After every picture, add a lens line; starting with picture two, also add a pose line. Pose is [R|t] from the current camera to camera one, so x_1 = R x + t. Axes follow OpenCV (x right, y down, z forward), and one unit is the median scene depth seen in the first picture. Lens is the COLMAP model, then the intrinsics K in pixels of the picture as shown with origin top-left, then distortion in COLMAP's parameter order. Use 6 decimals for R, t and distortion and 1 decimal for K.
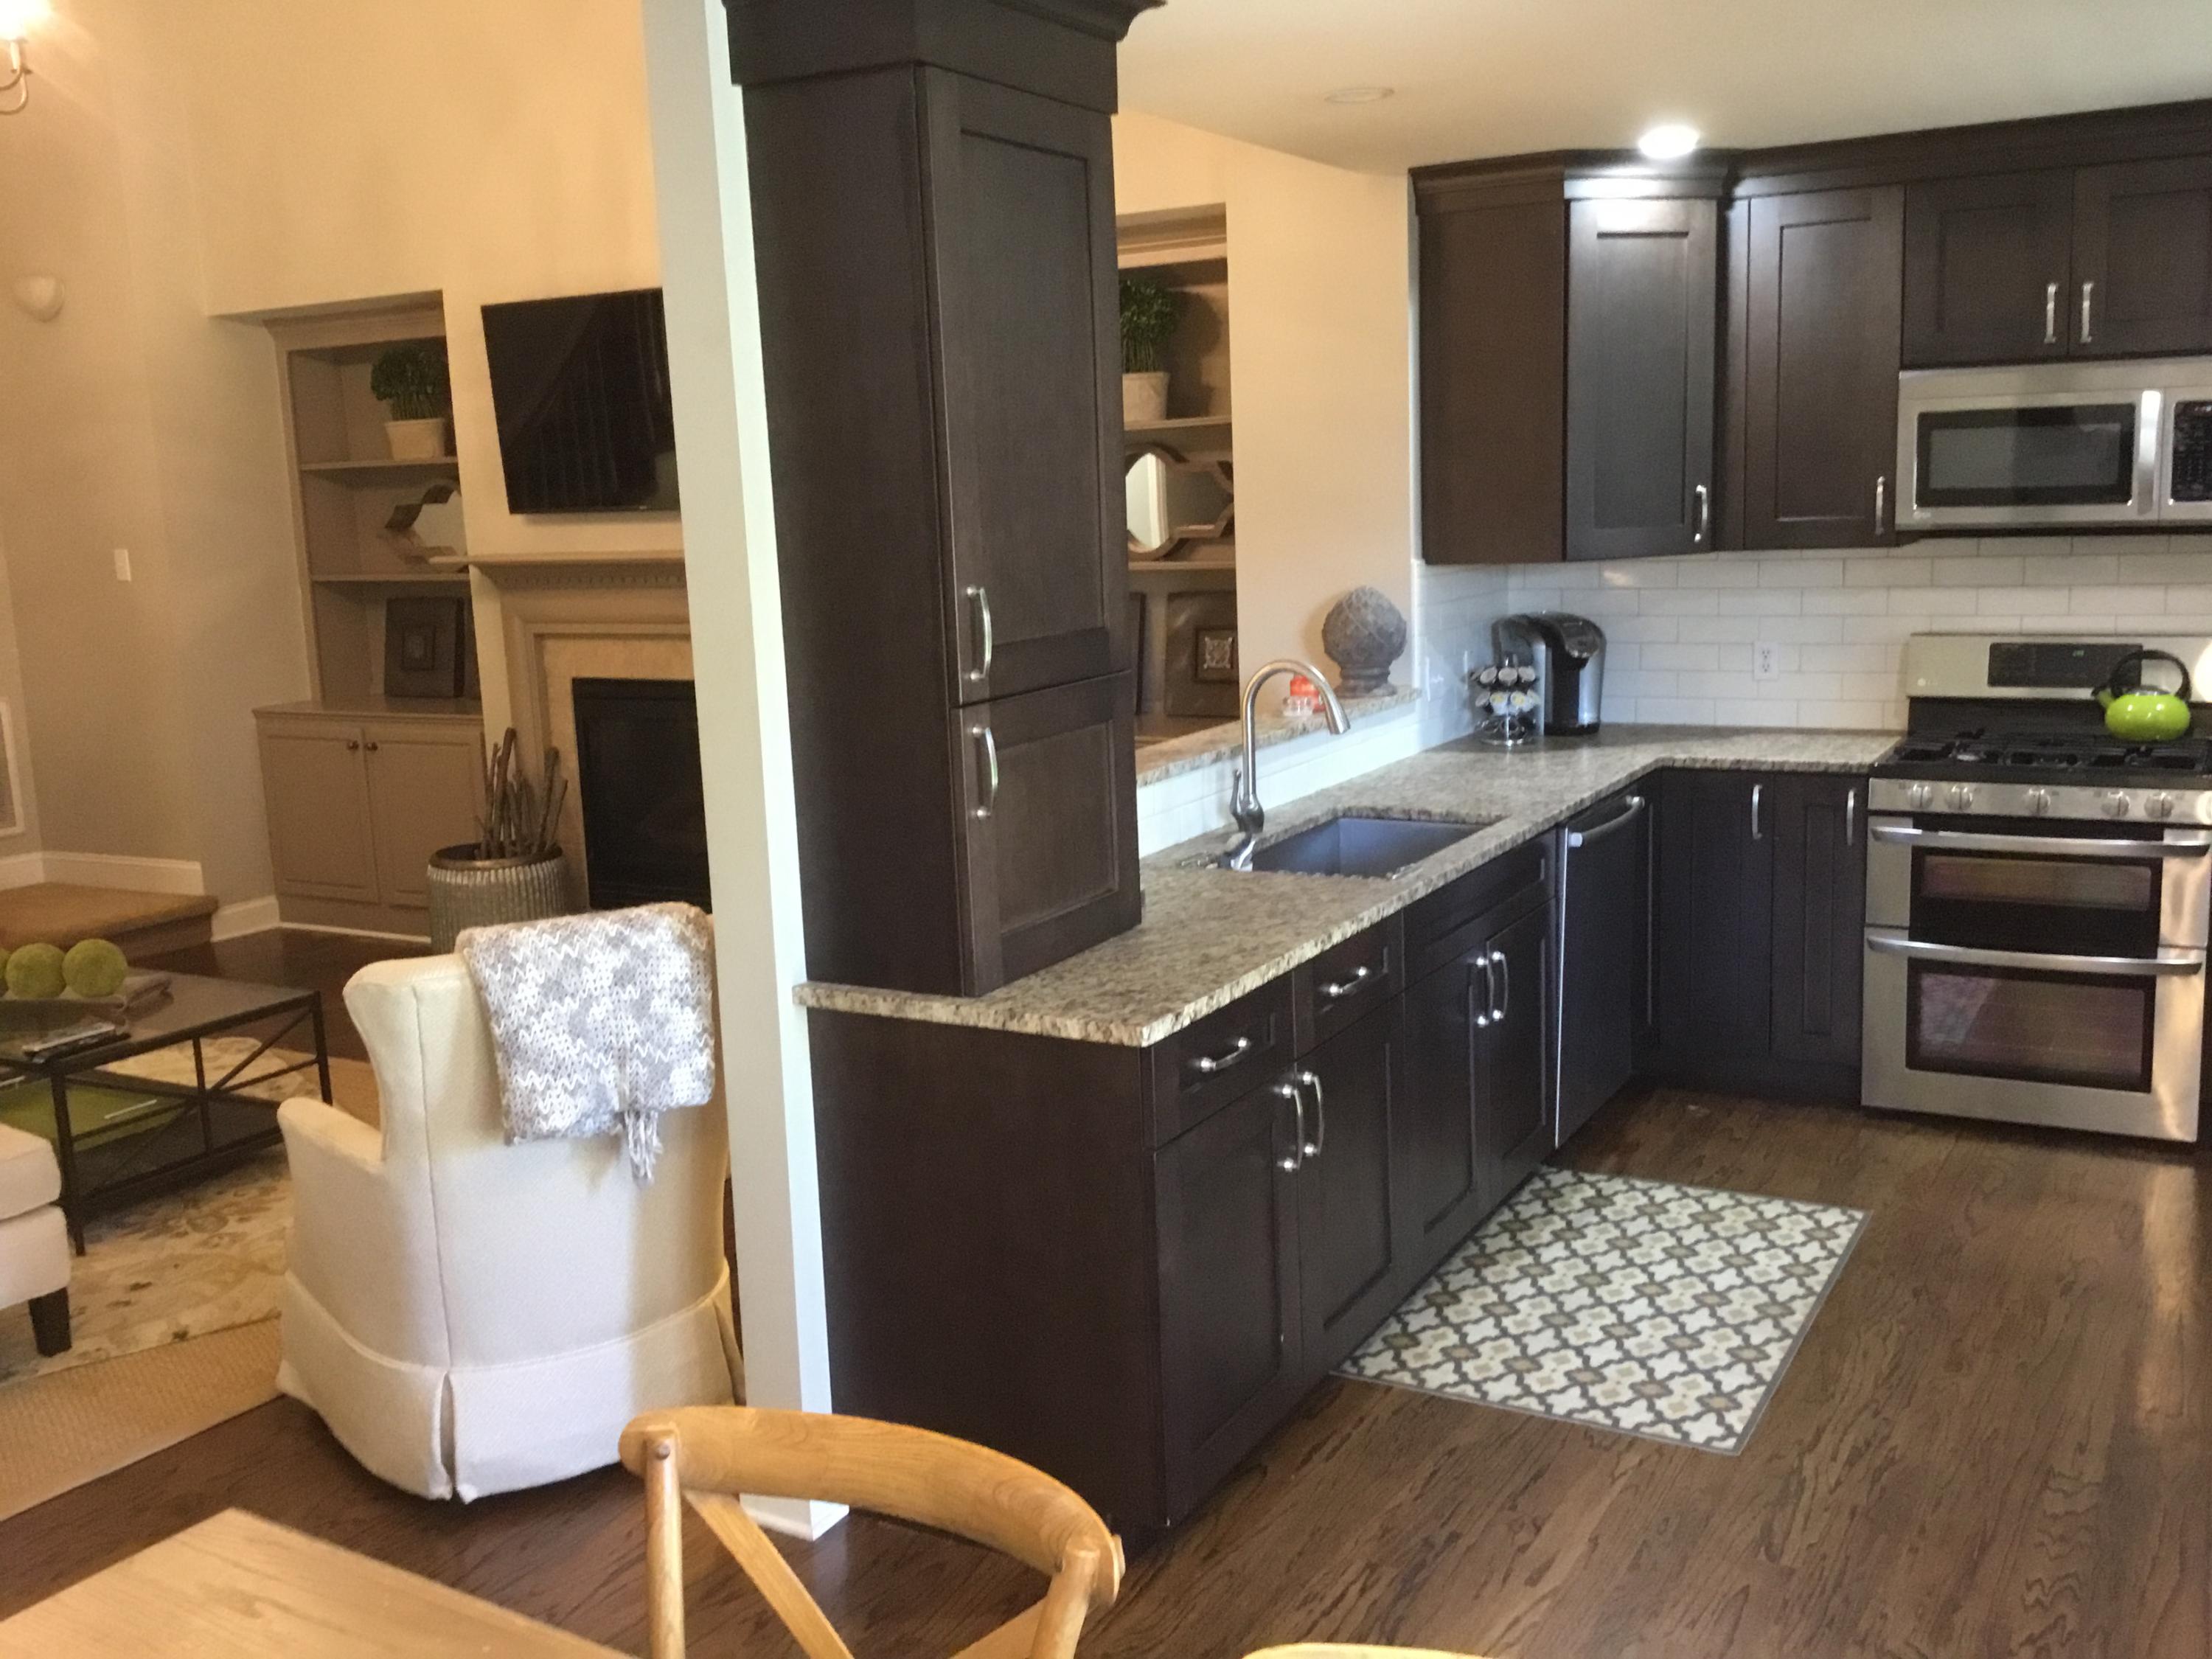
lens RADIAL K [[1996.3, 0, 1190.8], [0, 1996.3, 823.2], [0, 0, 1]] dist [0.082634, -0.140222]
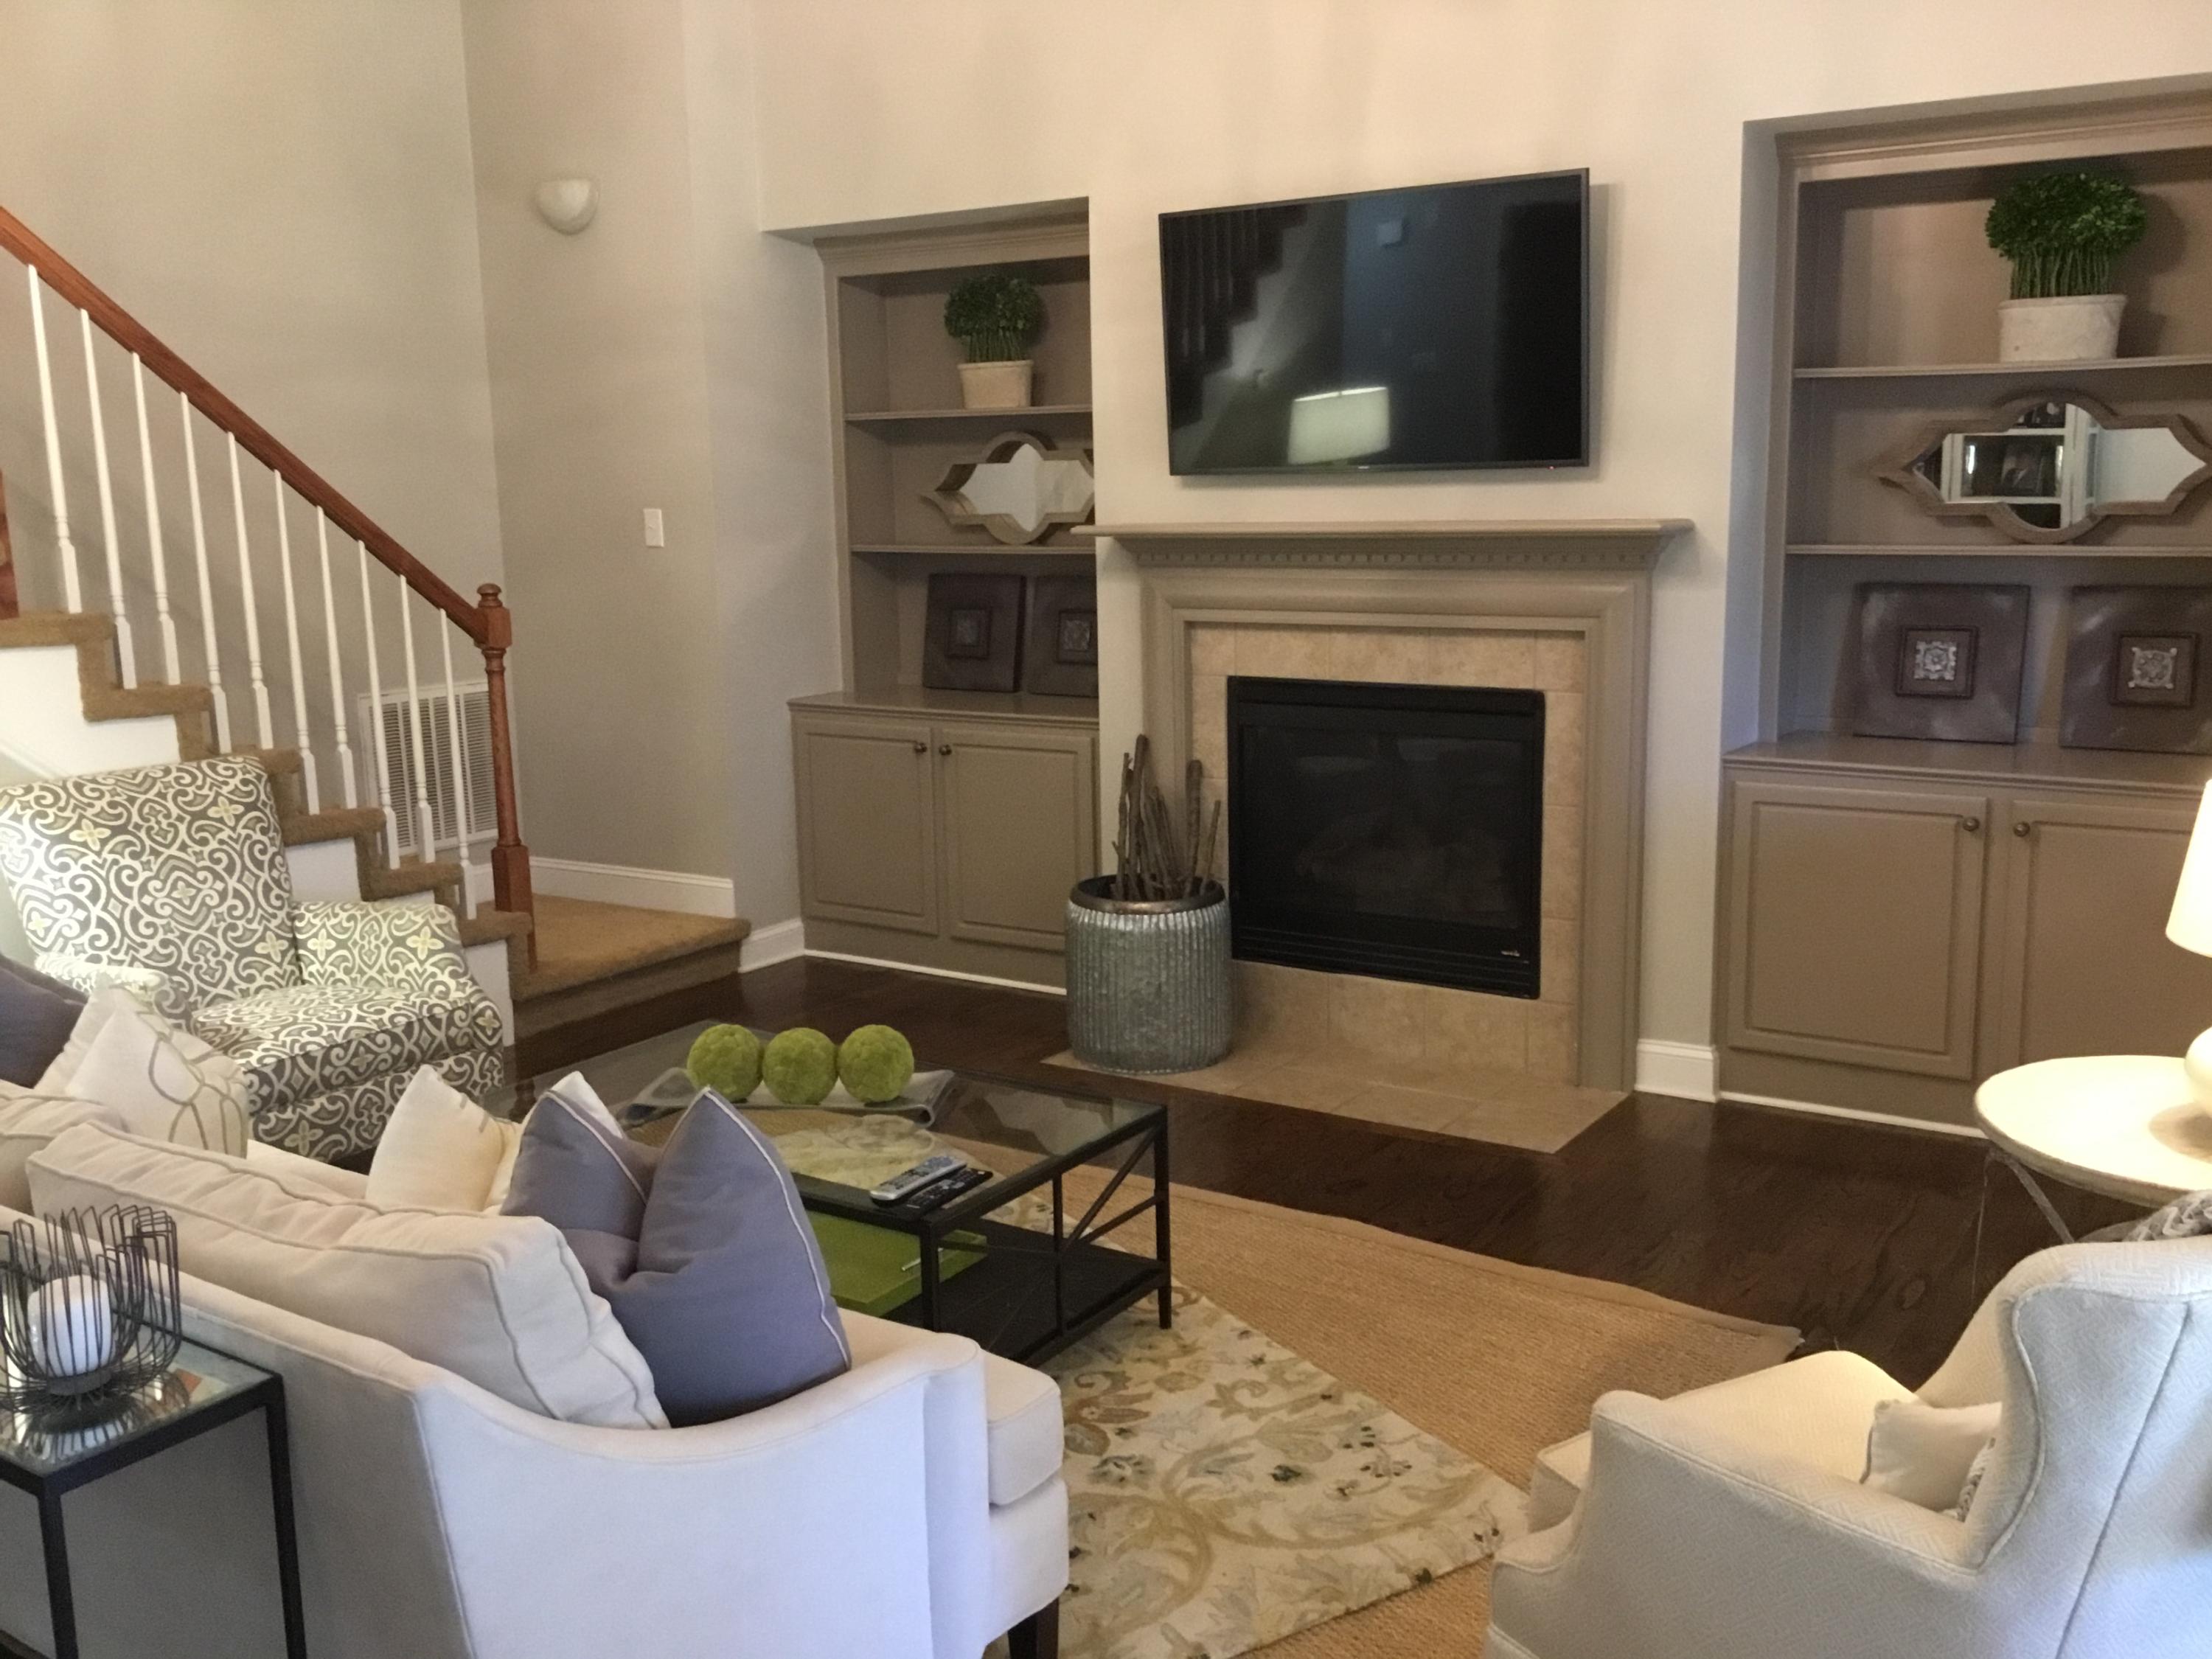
lens RADIAL K [[1996.3, 0, 1190.8], [0, 1996.3, 823.2], [0, 0, 1]] dist [0.082634, -0.140222]
pose [[0.997469, 0.031000, -0.063981, -0.255043], [-0.030509, 0.999497, 0.008635, -0.018234], [0.064217, -0.006661, 0.997914, 0.178562]]
